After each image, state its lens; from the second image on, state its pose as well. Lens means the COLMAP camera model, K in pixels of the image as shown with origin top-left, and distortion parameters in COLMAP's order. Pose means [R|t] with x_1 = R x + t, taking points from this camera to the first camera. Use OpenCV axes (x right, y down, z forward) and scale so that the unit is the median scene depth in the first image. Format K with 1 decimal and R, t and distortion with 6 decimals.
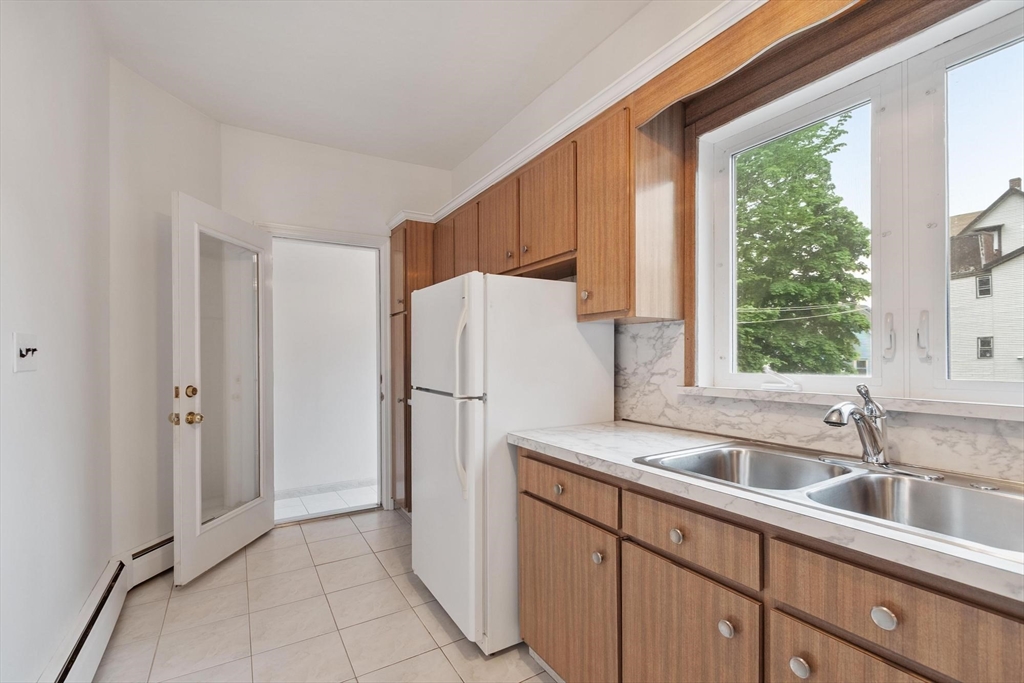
lens RADIAL K [[449.3, 0, 489.5], [0, 449.3, 354.2], [0, 0, 1]] dist [-0.000149, -0.000219]
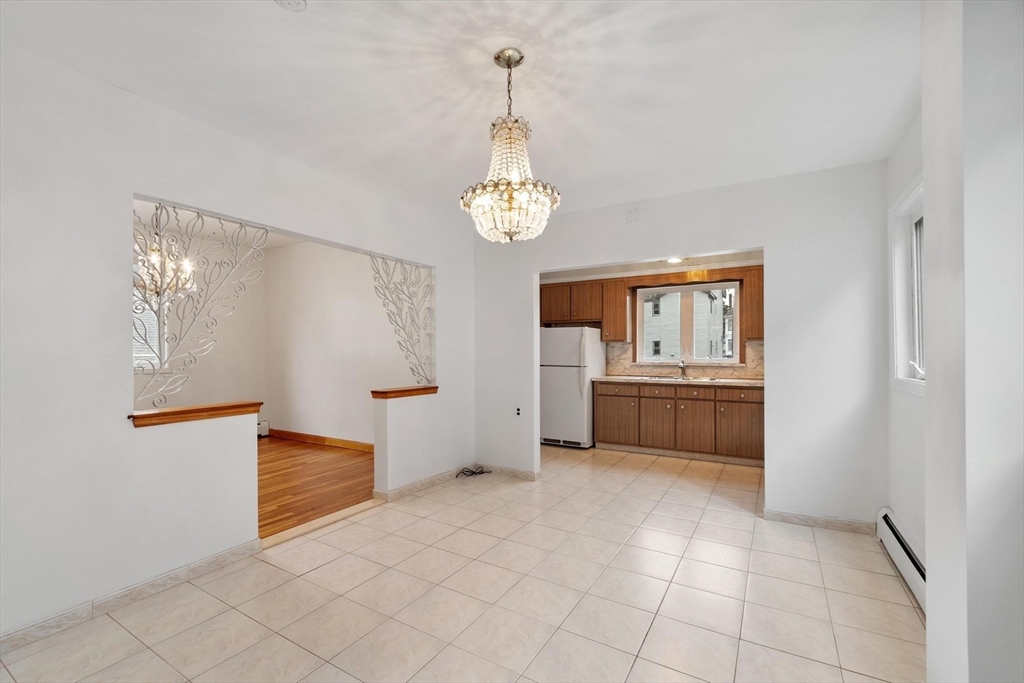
lens RADIAL K [[449.3, 0, 489.5], [0, 449.3, 354.2], [0, 0, 1]] dist [-0.000149, -0.000219]
pose [[0.880942, -0.001123, 0.473223, -1.990490], [-0.001896, 0.999981, 0.005904, -0.006736], [-0.473220, -0.006098, 0.880923, -1.370111]]
